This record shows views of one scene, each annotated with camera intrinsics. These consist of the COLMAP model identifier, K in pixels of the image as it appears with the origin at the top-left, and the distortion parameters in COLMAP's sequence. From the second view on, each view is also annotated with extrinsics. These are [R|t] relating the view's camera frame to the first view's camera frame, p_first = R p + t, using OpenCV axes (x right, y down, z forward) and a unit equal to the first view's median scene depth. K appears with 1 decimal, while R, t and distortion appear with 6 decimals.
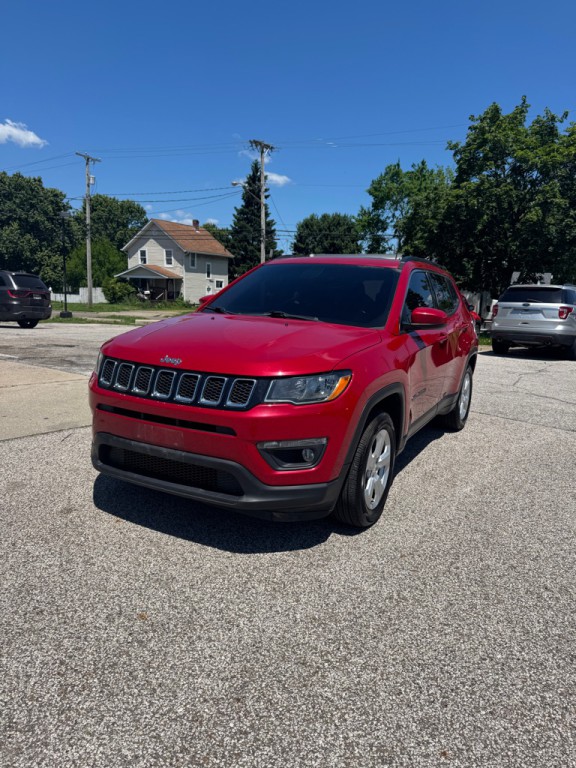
lens RADIAL K [[551.0, 0, 290.6], [0, 551.0, 388.6], [0, 0, 1]] dist [0.028935, -0.048187]
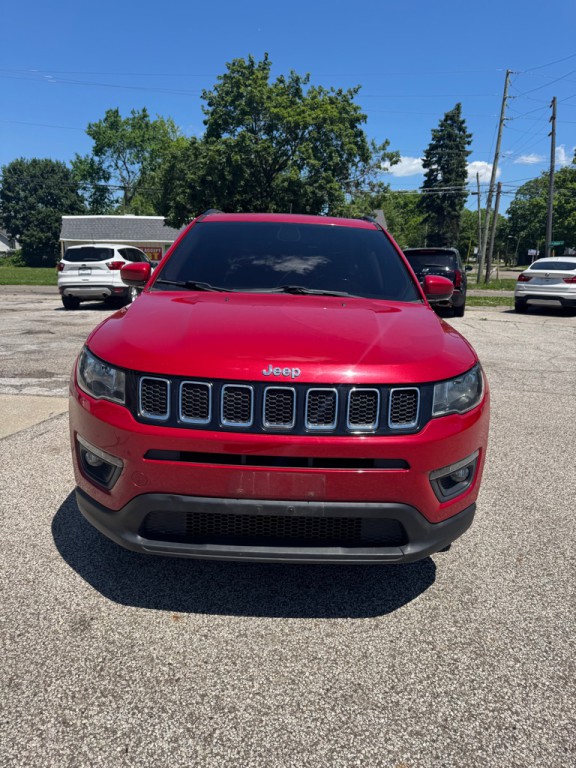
lens RADIAL K [[551.0, 0, 288.2], [0, 551.0, 379.4], [0, 0, 1]] dist [0.028935, -0.048187]
pose [[0.882264, -0.115109, 0.456466, -0.086009], [0.086401, 0.992767, 0.083355, -0.016177], [-0.462759, -0.034102, 0.885828, 0.066976]]
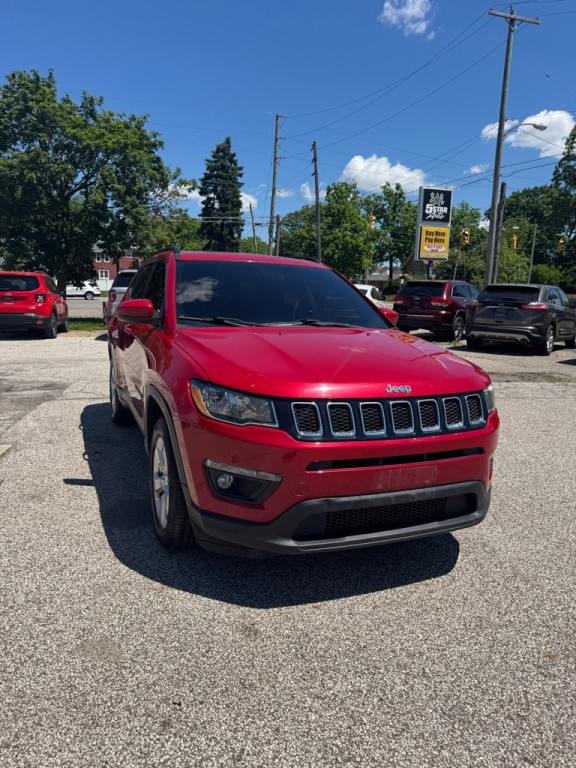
lens RADIAL K [[551.0, 0, 293.9], [0, 551.0, 386.5], [0, 0, 1]] dist [0.028935, -0.048187]
pose [[0.620411, -0.158135, 0.768169, -0.162098], [0.128450, 0.986724, 0.099384, -0.026782], [-0.773687, 0.037013, 0.632486, 0.097449]]
